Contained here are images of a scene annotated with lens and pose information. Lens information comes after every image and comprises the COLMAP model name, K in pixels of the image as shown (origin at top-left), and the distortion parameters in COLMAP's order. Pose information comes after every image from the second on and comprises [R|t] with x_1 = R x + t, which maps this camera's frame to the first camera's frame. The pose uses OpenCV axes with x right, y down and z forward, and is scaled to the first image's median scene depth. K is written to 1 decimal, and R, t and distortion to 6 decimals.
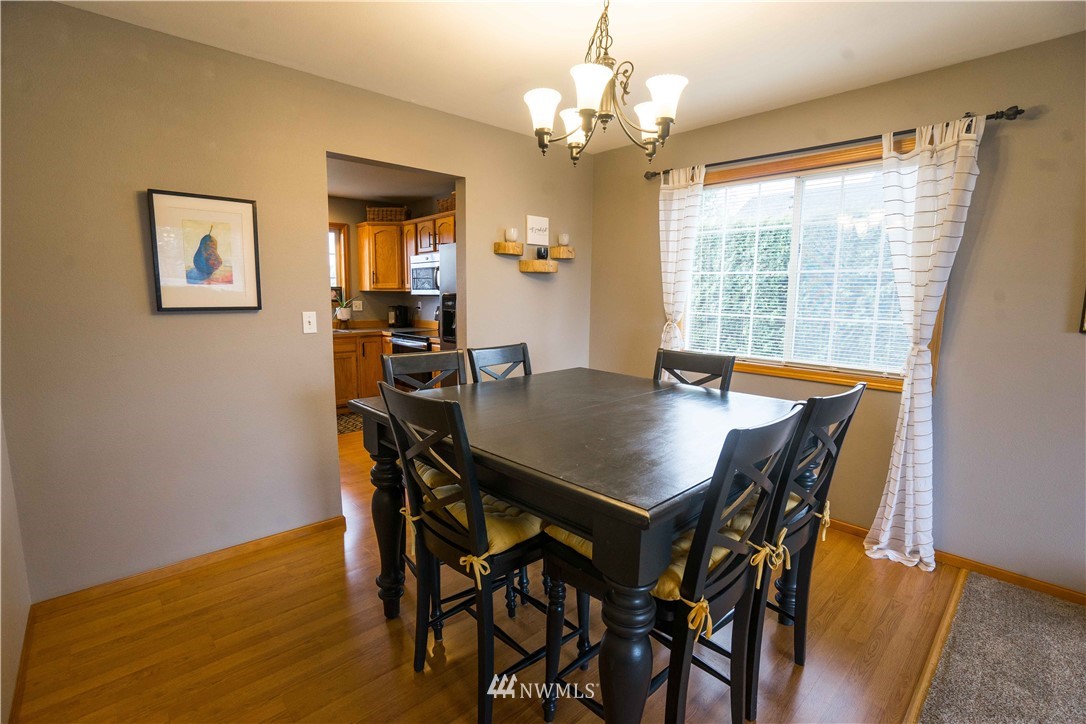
lens RADIAL K [[501.2, 0, 537.3], [0, 501.2, 362.1], [0, 0, 1]] dist [-0.053646, 0.022451]
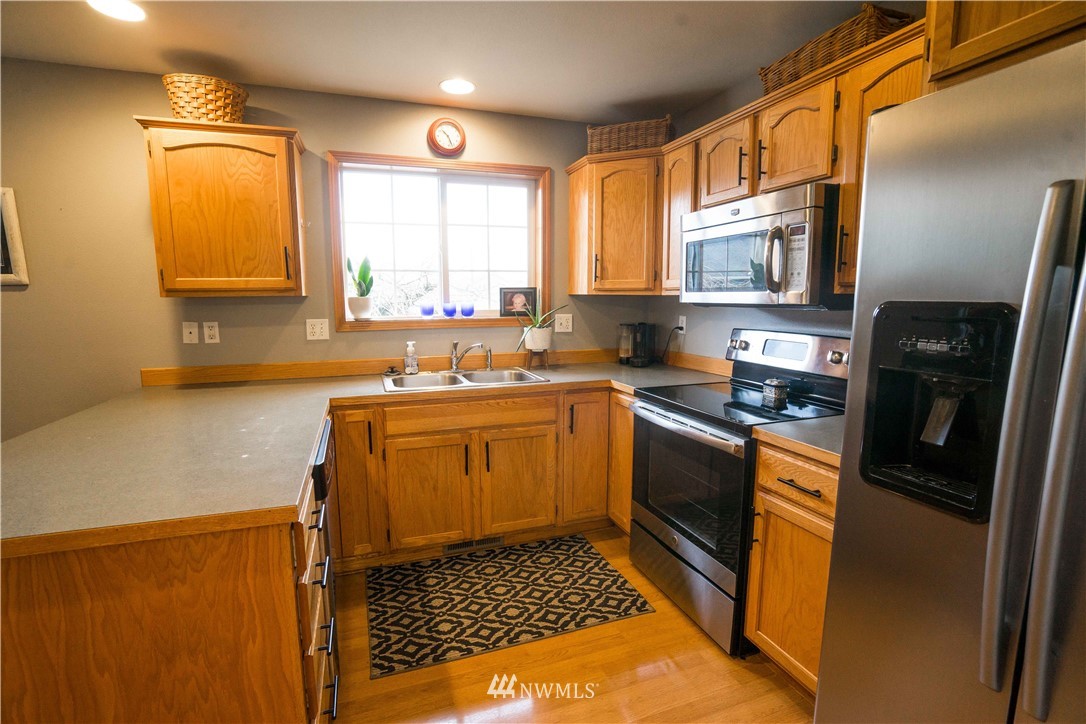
lens RADIAL K [[501.2, 0, 537.3], [0, 501.2, 362.1], [0, 0, 1]] dist [-0.053646, 0.022451]
pose [[0.924547, 0.039542, -0.379012, -0.192330], [-0.042117, 0.999112, 0.001498, -0.074831], [0.378734, 0.014578, 0.925391, 0.521897]]
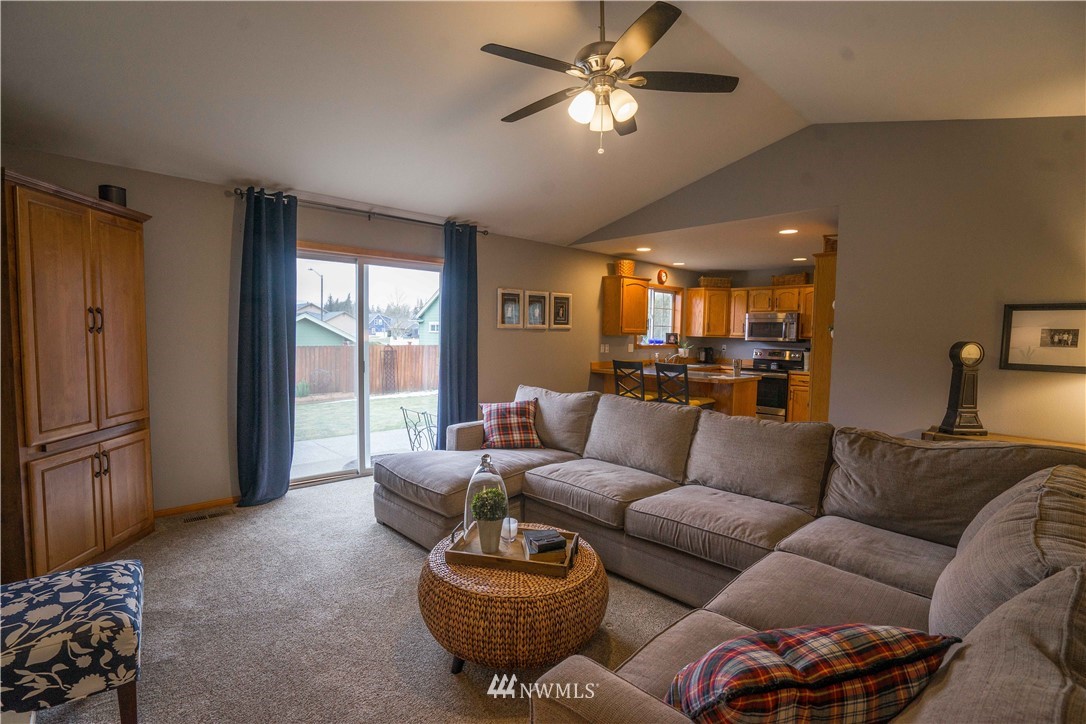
lens RADIAL K [[501.2, 0, 537.3], [0, 501.2, 362.1], [0, 0, 1]] dist [-0.053646, 0.022451]
pose [[0.999559, 0.012565, 0.026903, -0.841735], [-0.010505, 0.997099, -0.075394, 0.036309], [-0.027772, 0.075078, 0.996791, -0.361149]]
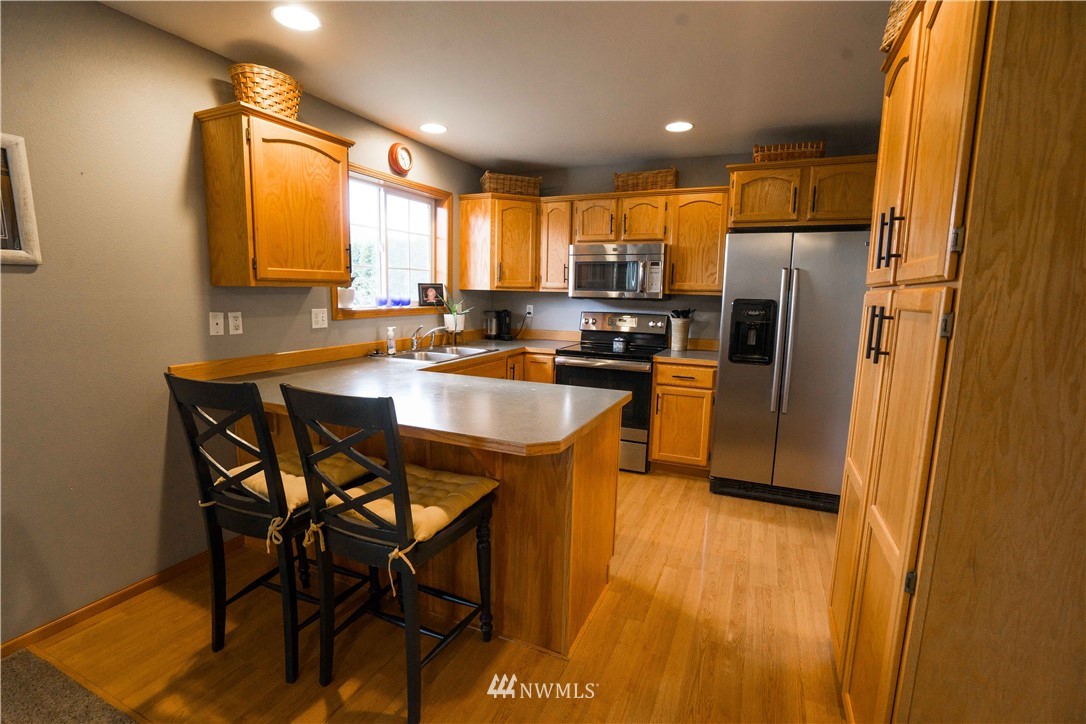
lens RADIAL K [[501.2, 0, 537.3], [0, 501.2, 362.1], [0, 0, 1]] dist [-0.053646, 0.022451]
pose [[0.915955, -0.044990, 0.398752, -0.573522], [0.041436, 0.998987, 0.017533, -0.050877], [-0.399137, 0.000464, 0.916891, 0.321580]]
